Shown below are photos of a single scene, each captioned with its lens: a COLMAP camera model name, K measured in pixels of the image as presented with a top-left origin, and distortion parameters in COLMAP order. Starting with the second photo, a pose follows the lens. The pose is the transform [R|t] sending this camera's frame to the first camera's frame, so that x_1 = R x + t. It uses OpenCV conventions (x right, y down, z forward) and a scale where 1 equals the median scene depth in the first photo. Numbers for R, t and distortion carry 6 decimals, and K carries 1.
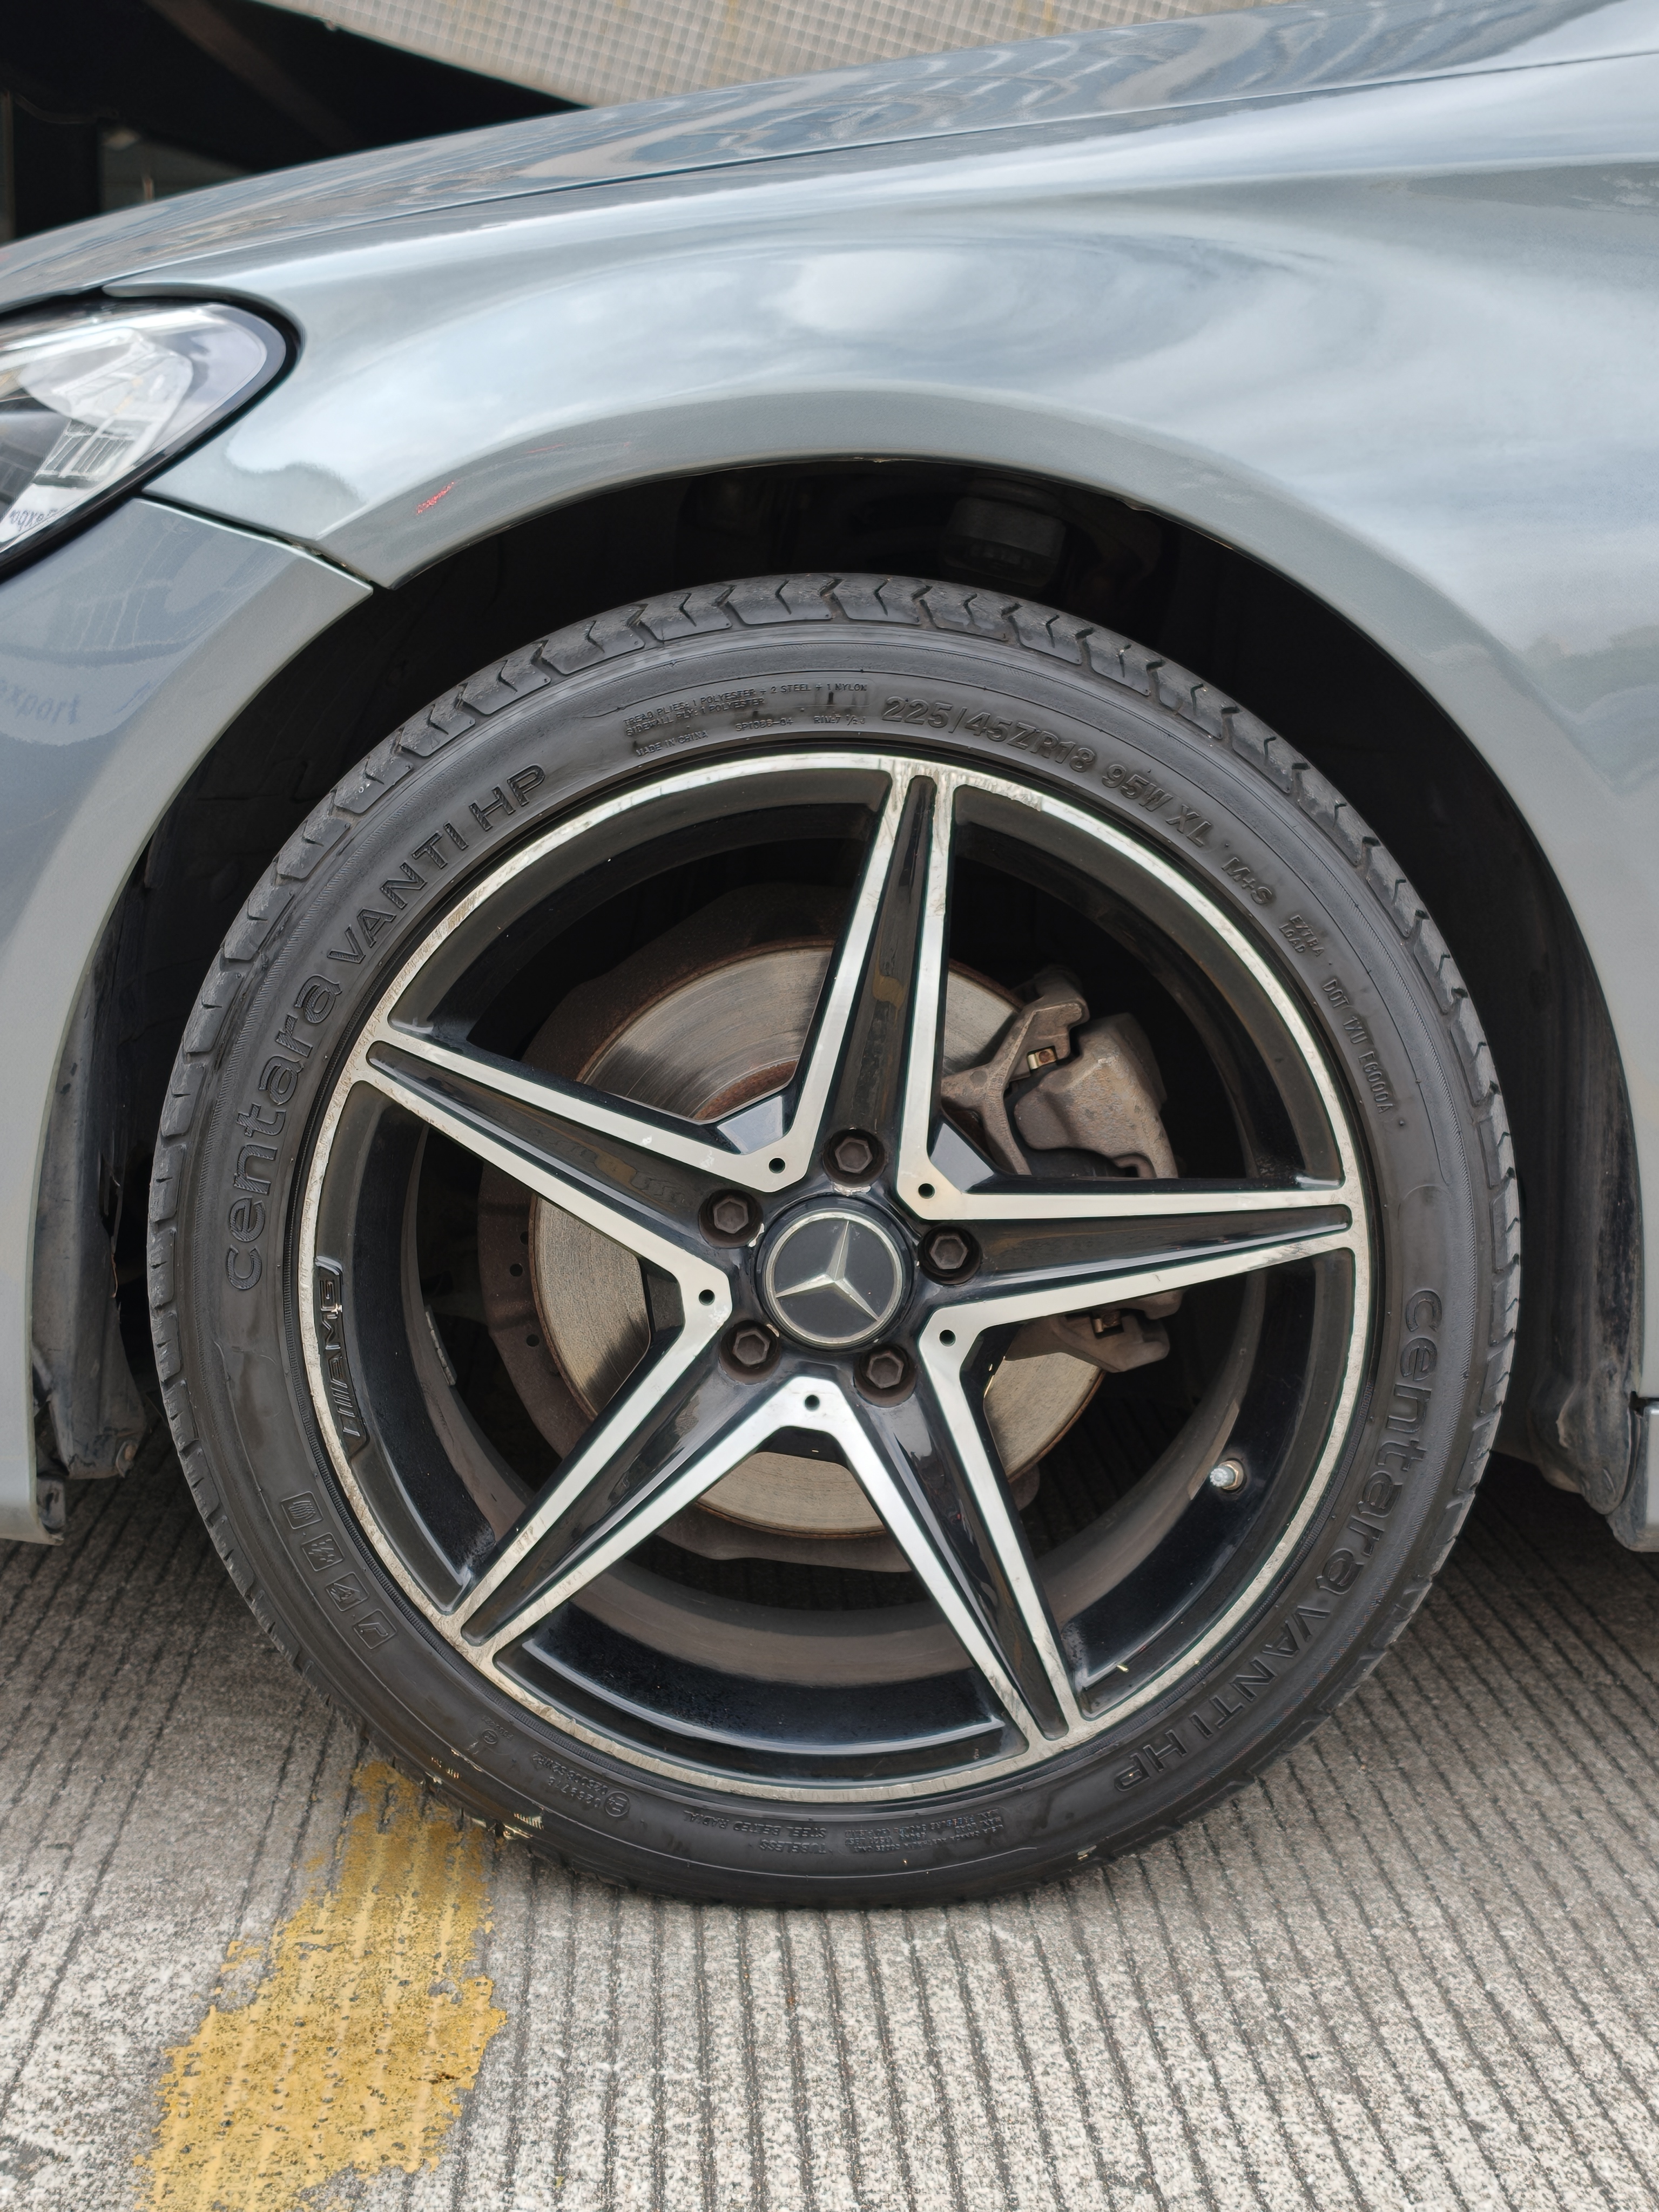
lens RADIAL K [[3168.3, 0, 846.2], [0, 3168.3, 1114.8], [0, 0, 1]] dist [0.071116, 0.000000]
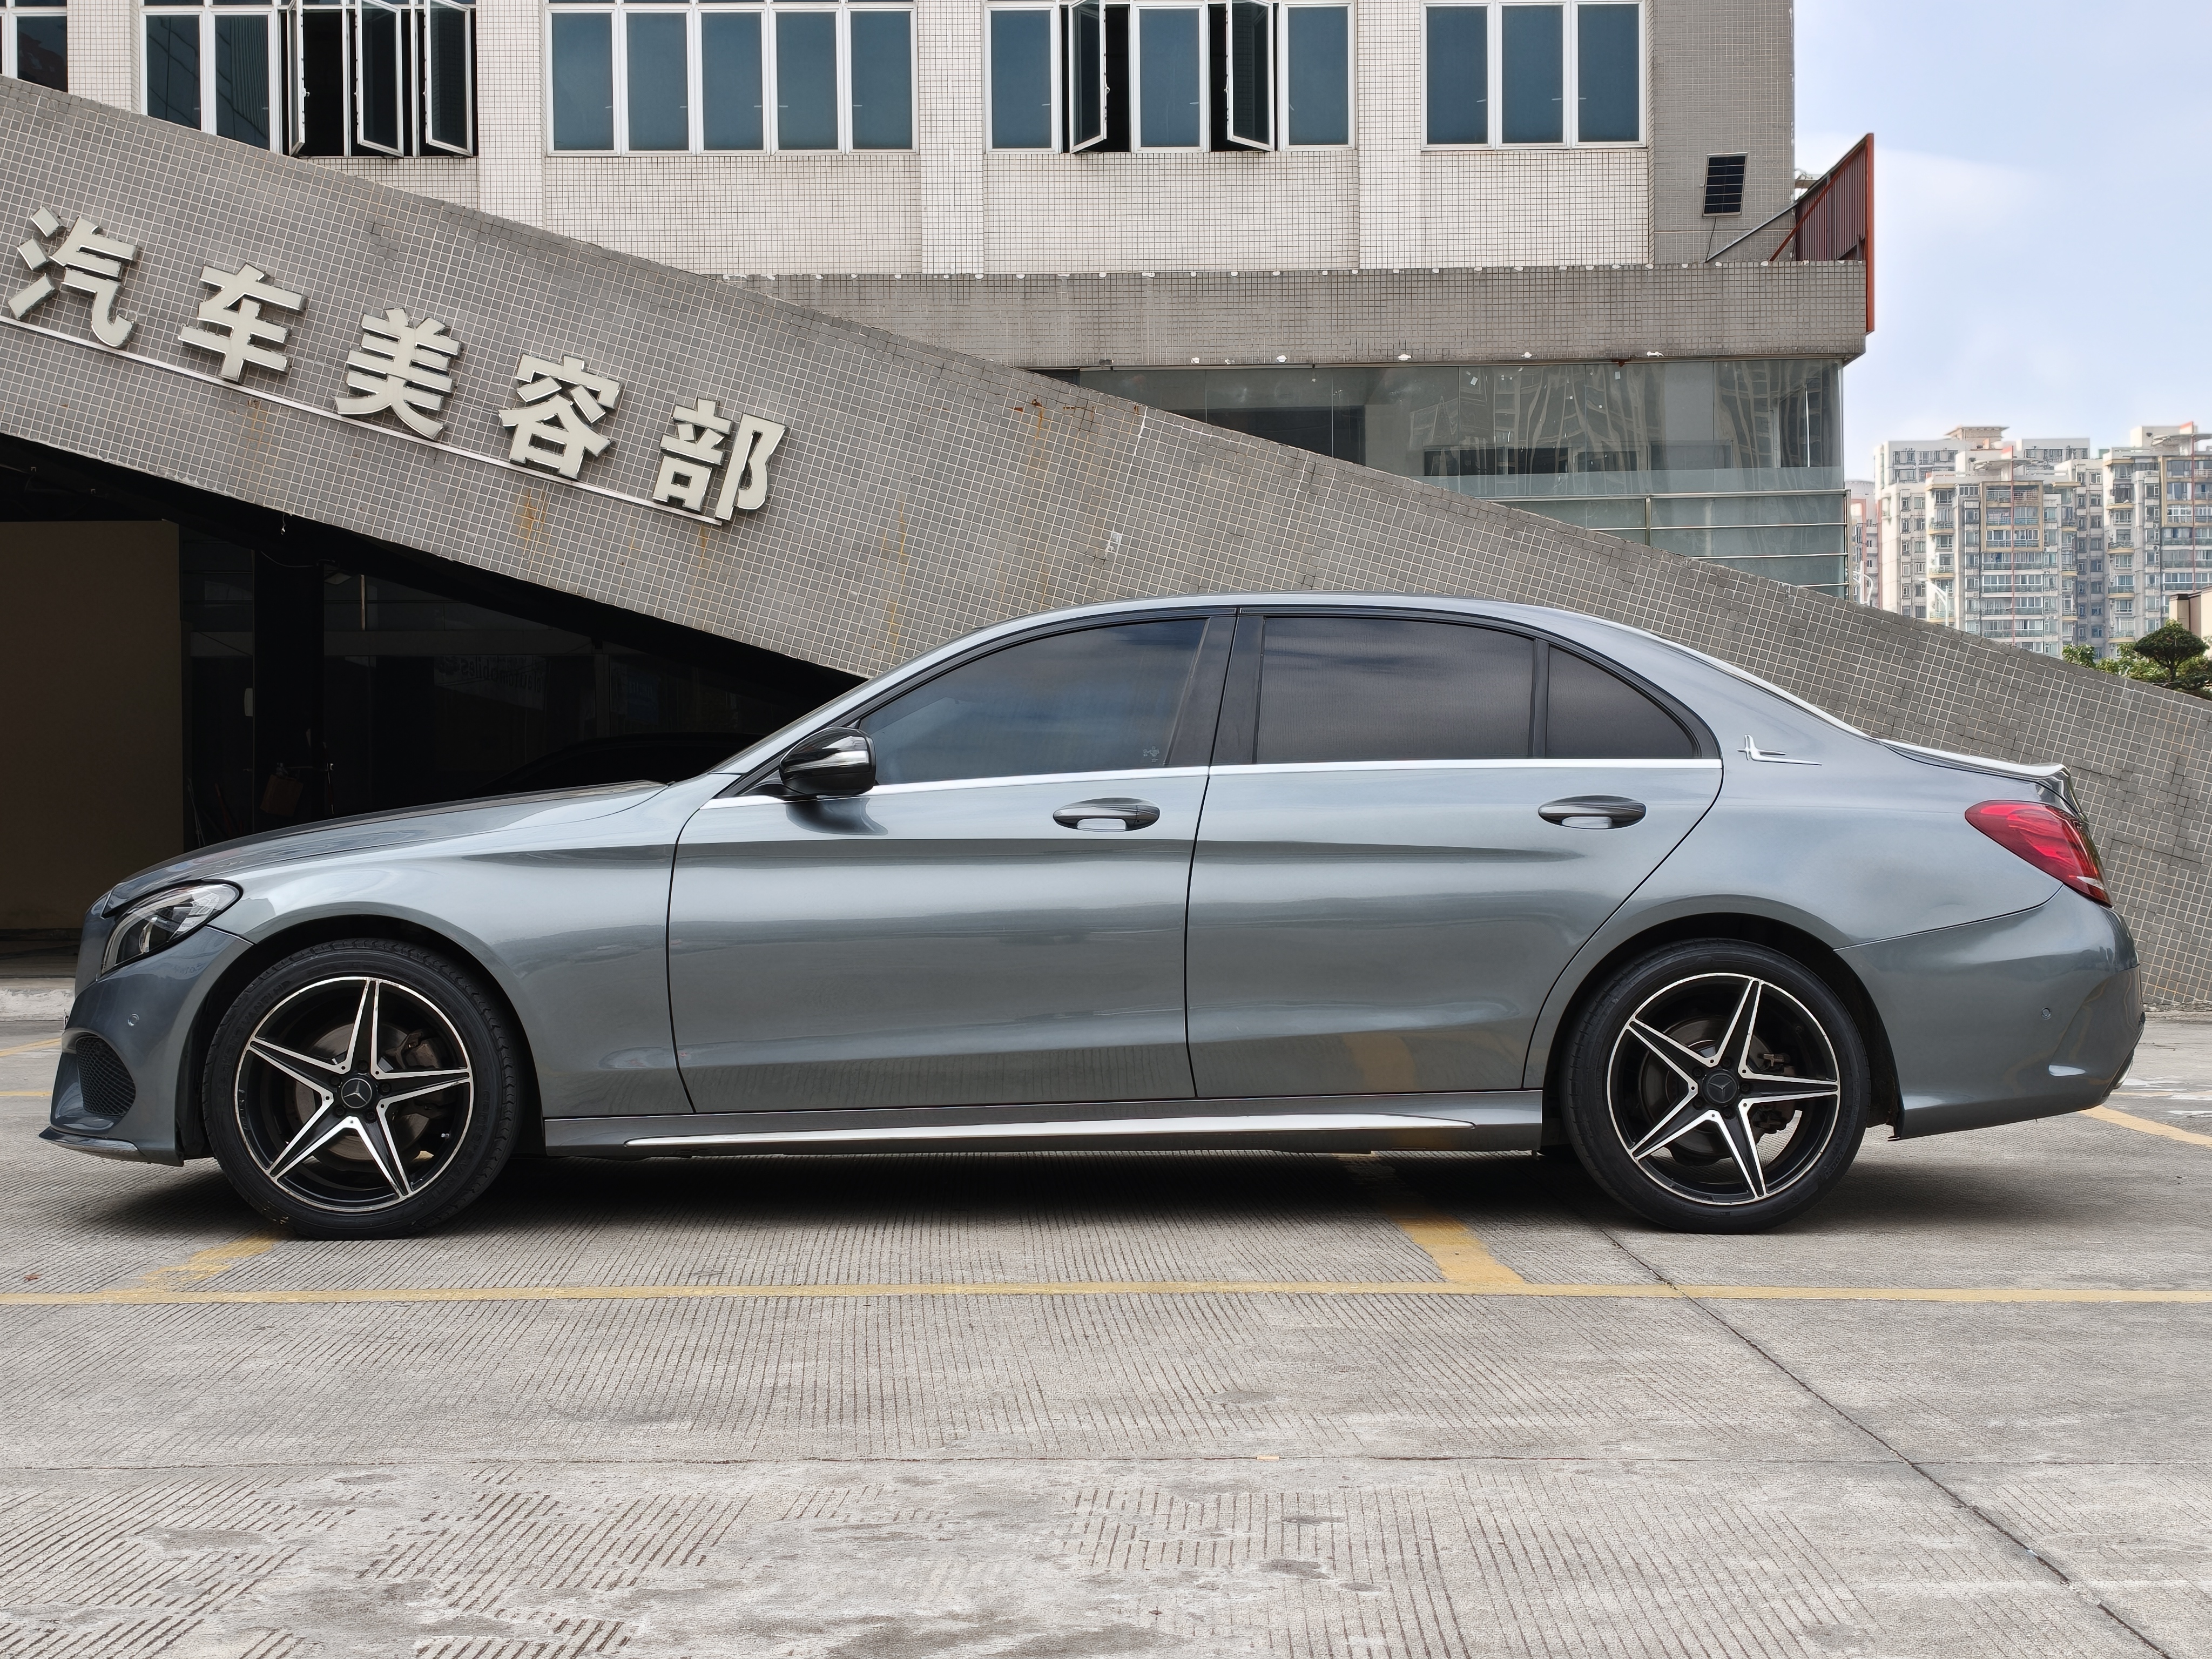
lens RADIAL K [[3168.3, 0, 1111.0], [0, 3168.3, 819.8], [0, 0, 1]] dist [0.071116, 0.000000]
pose [[0.999681, -0.023716, 0.008733, 1.035661], [0.024929, 0.982127, -0.186563, 0.539451], [-0.004152, 0.186721, 0.982404, -3.508224]]
